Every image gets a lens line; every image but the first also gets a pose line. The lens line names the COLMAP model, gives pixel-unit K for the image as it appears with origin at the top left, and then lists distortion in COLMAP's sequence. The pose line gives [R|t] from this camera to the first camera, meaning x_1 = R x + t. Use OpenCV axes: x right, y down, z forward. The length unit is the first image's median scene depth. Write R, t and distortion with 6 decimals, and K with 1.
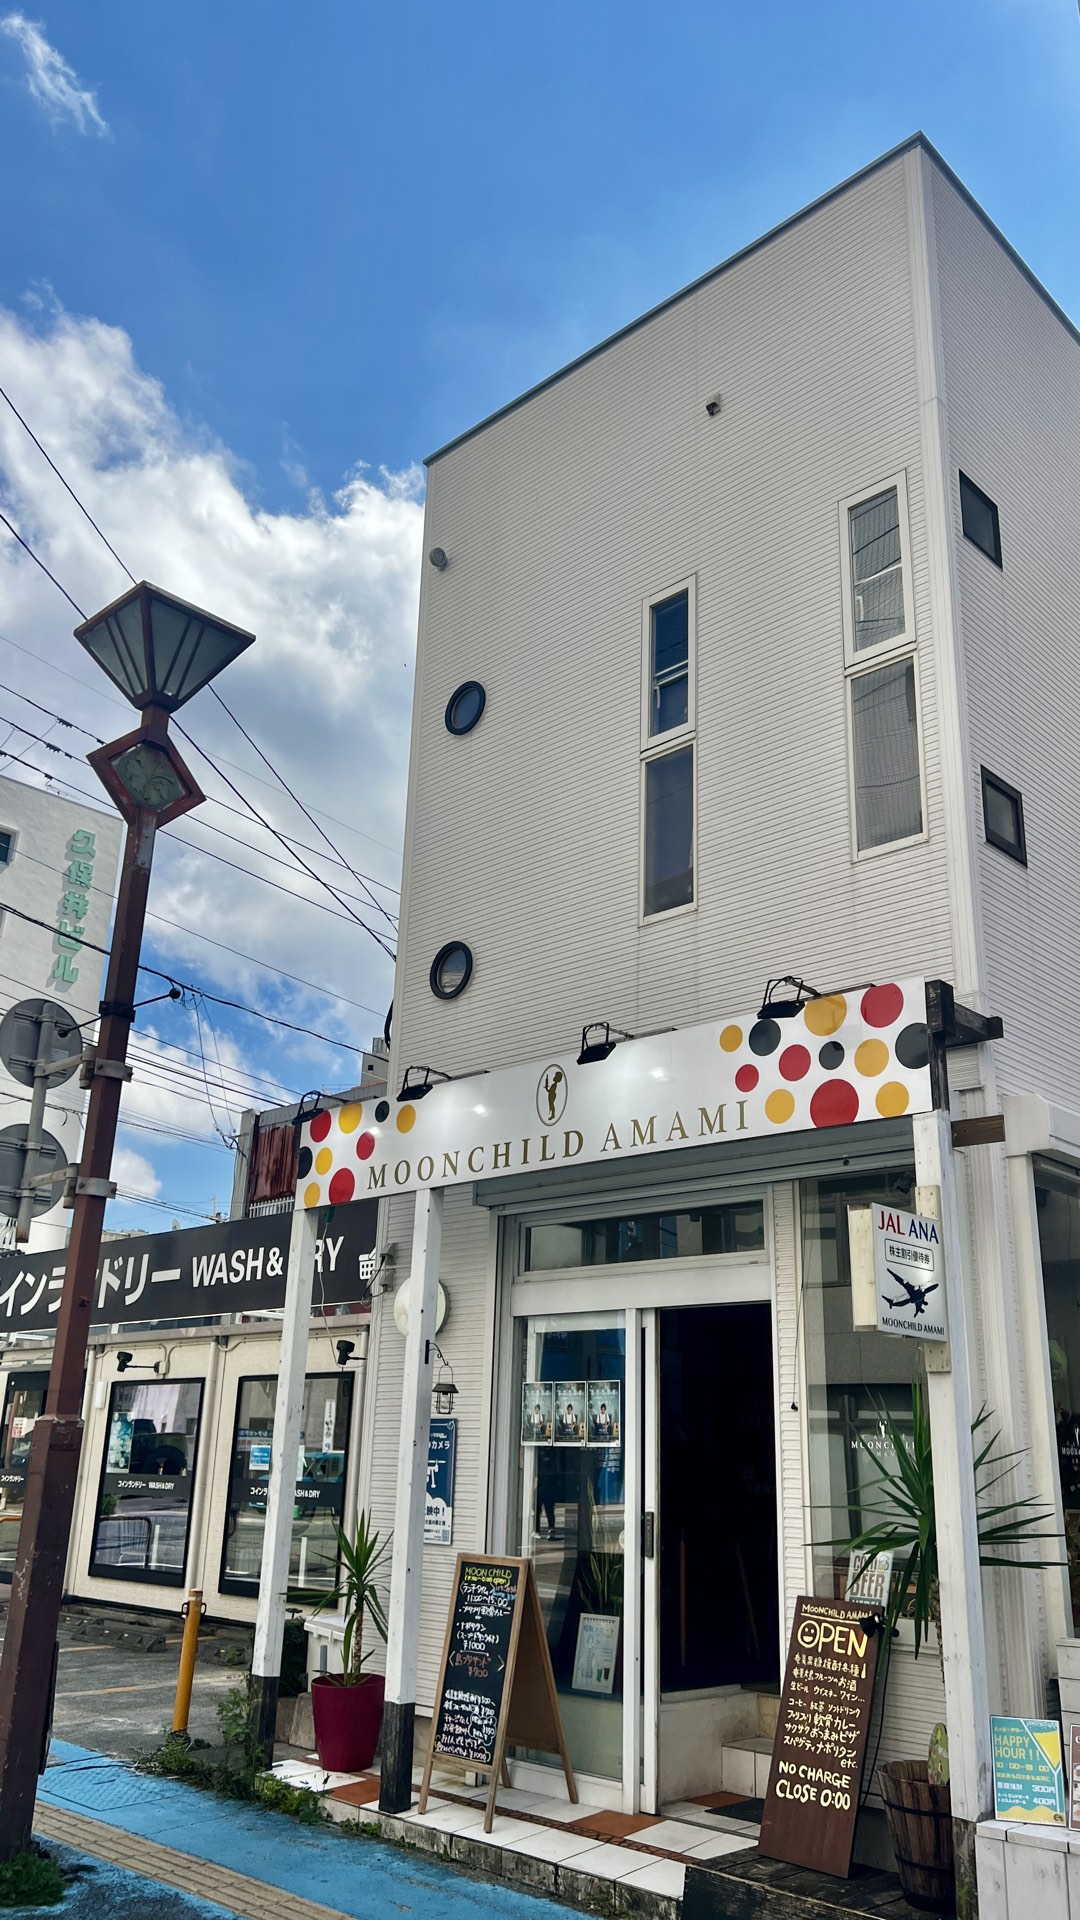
lens RADIAL K [[1447.2, 0, 537.9], [0, 1447.2, 959.6], [0, 0, 1]] dist [0.047308, -0.016296]
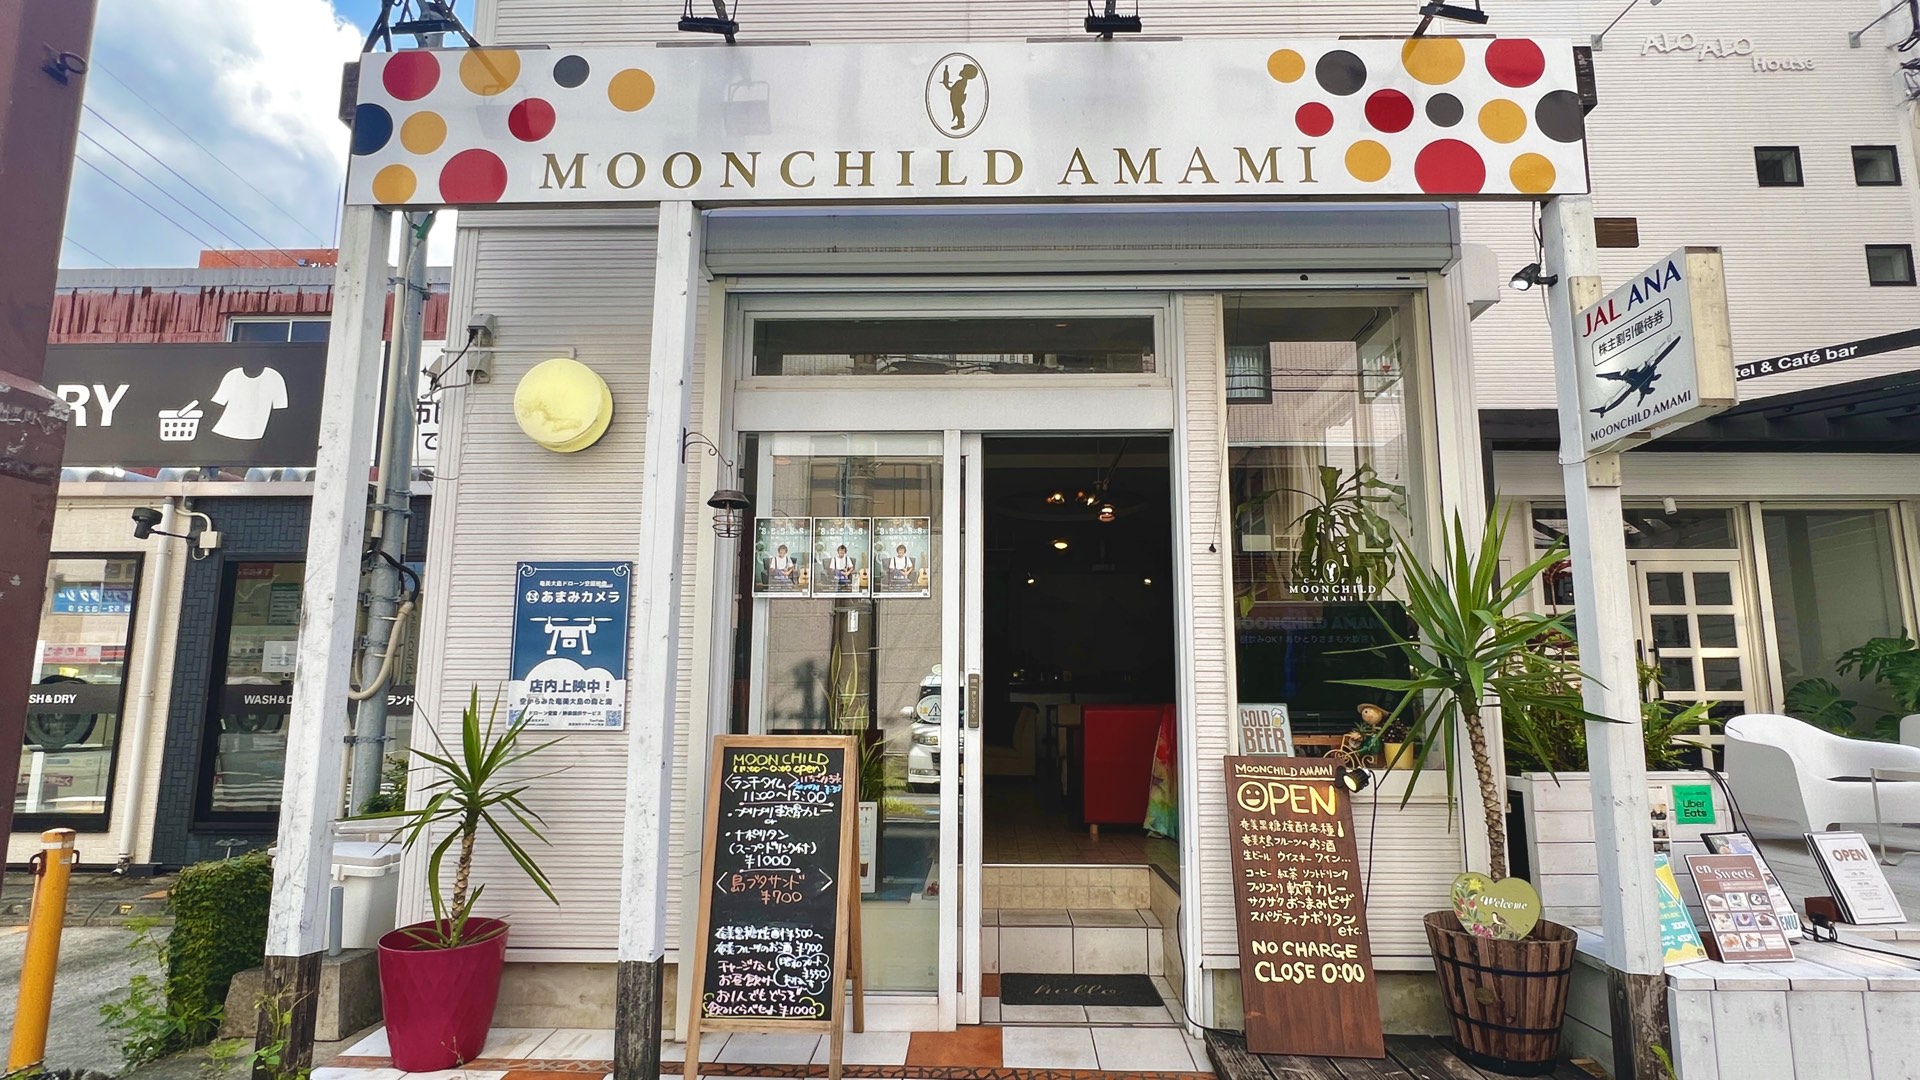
lens RADIAL K [[948.1, 0, 970.5], [0, 948.1, 561.4], [0, 0, 1]] dist [0.003895, -0.000521]
pose [[0.735561, 0.076729, 0.673099, -0.284750], [-0.207858, 0.971204, 0.116436, 0.268056], [-0.644783, -0.225555, 0.730329, 0.659411]]
